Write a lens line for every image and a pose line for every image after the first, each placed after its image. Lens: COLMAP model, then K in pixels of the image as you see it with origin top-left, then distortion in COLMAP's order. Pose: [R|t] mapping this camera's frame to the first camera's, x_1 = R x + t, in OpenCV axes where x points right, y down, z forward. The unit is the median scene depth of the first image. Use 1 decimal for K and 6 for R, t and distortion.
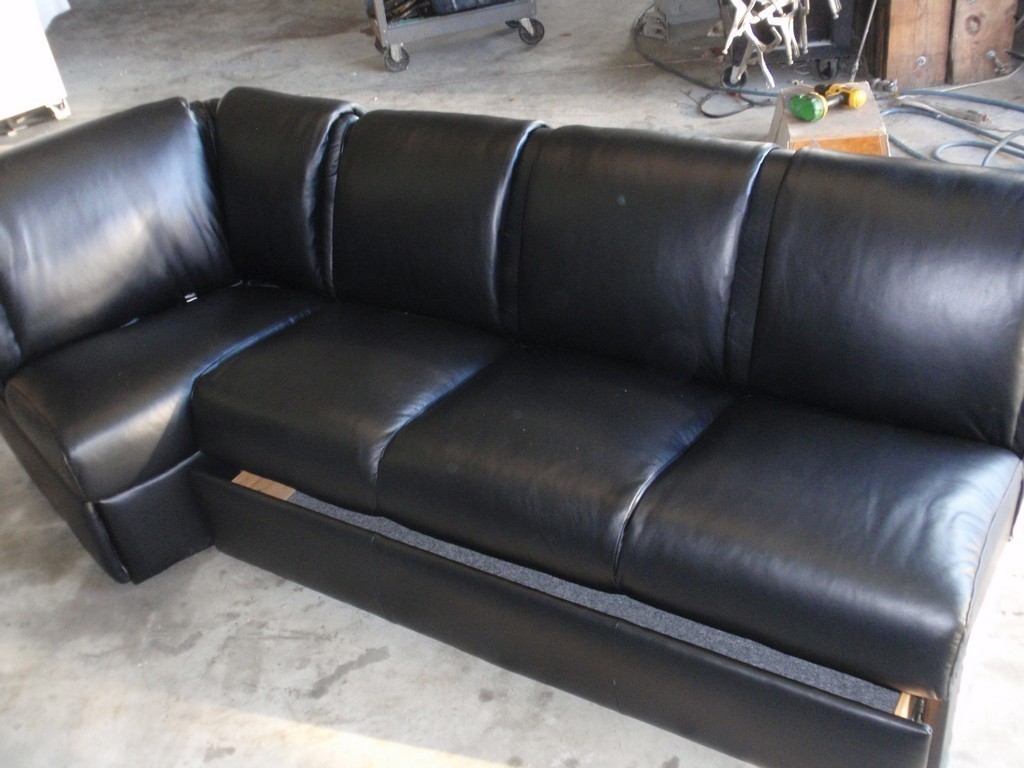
lens RADIAL K [[1110.1, 0, 512.0], [0, 1110.1, 384.0], [0, 0, 1]] dist [-0.011971, -0.003115]
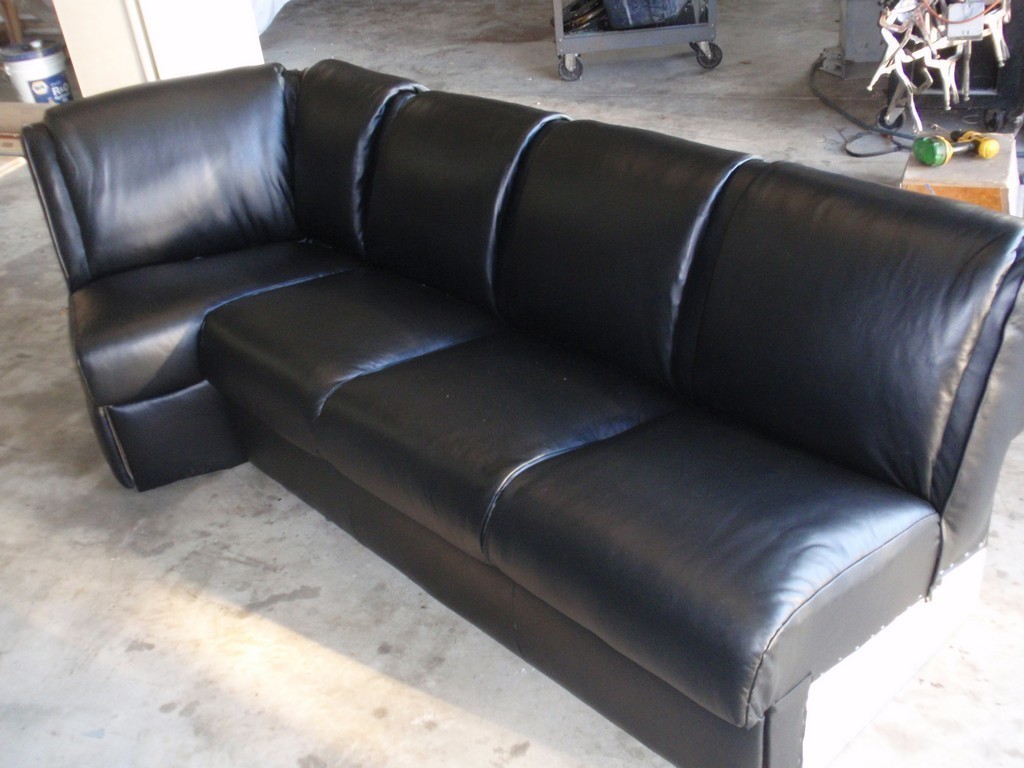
lens RADIAL K [[1110.1, 0, 512.0], [0, 1110.1, 384.0], [0, 0, 1]] dist [-0.011971, -0.003115]
pose [[0.961883, 0.162362, -0.220043, 0.146674], [-0.168285, 0.985703, -0.008312, 0.014216], [0.215547, 0.045025, 0.975455, 0.004150]]
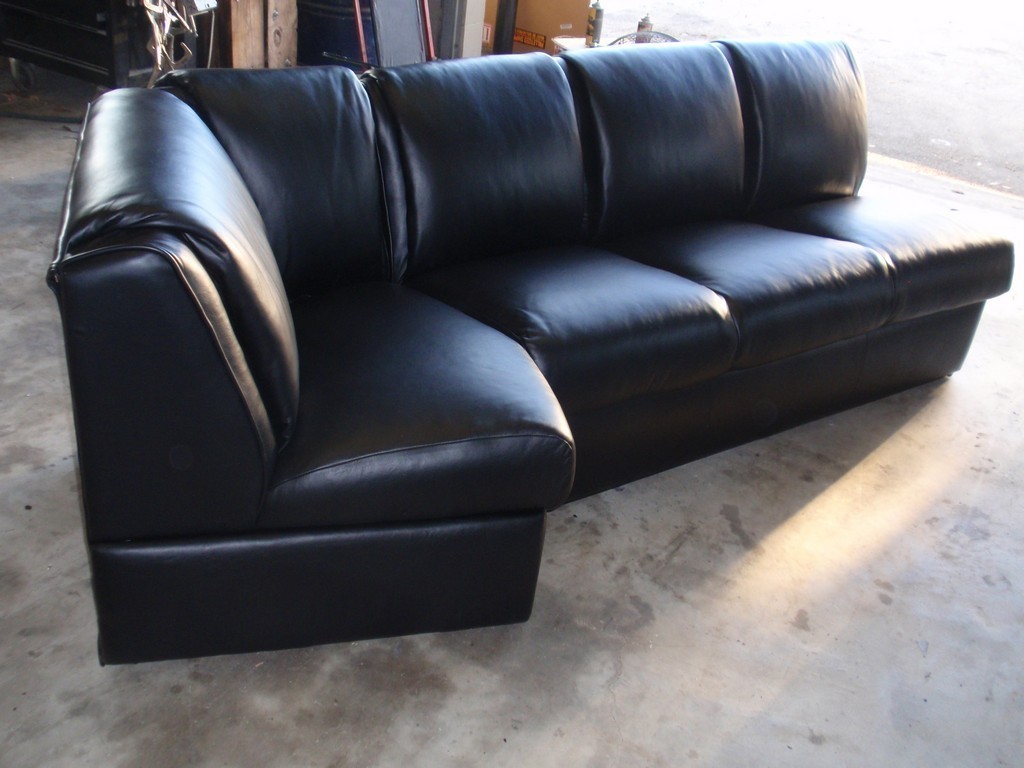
lens RADIAL K [[1110.1, 0, 512.0], [0, 1110.1, 384.0], [0, 0, 1]] dist [-0.011971, -0.003115]
pose [[0.384764, -0.300746, 0.872645, -0.611939], [0.401749, 0.905742, 0.135014, -0.052925], [-0.830996, 0.298635, 0.469321, 0.355472]]
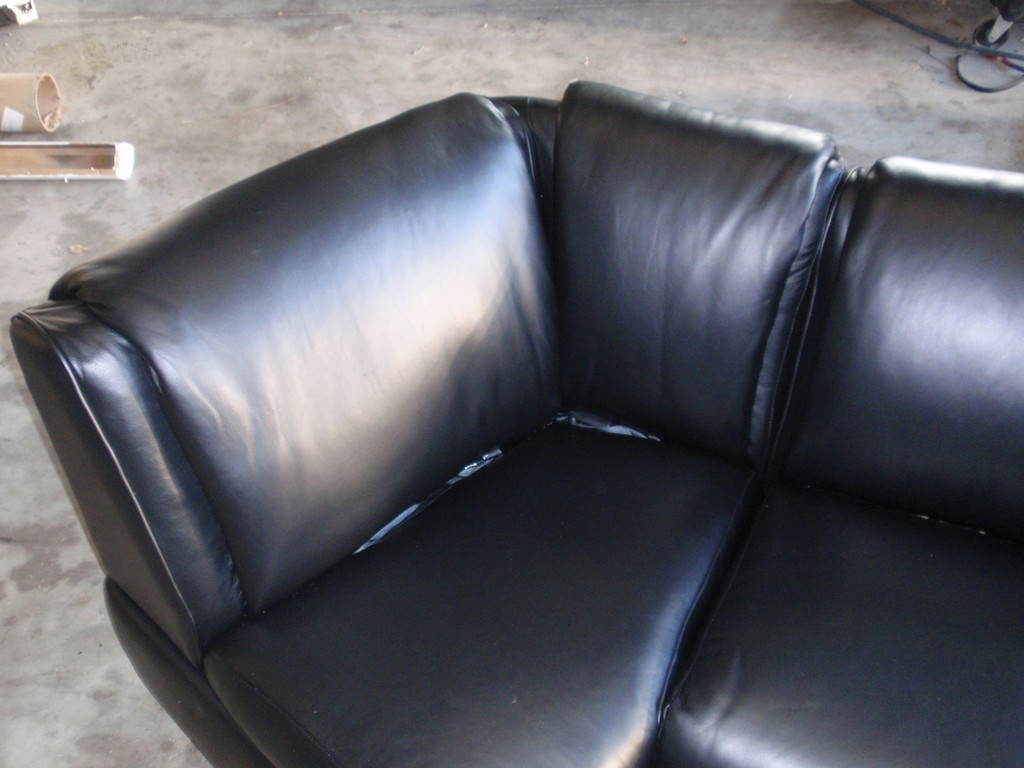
lens RADIAL K [[1110.1, 0, 512.0], [0, 1110.1, 384.0], [0, 0, 1]] dist [-0.011971, -0.003115]
pose [[0.991011, 0.016574, 0.132747, -0.239945], [-0.029840, 0.994682, 0.098574, -0.114410], [-0.130407, -0.101649, 0.986236, 0.304495]]
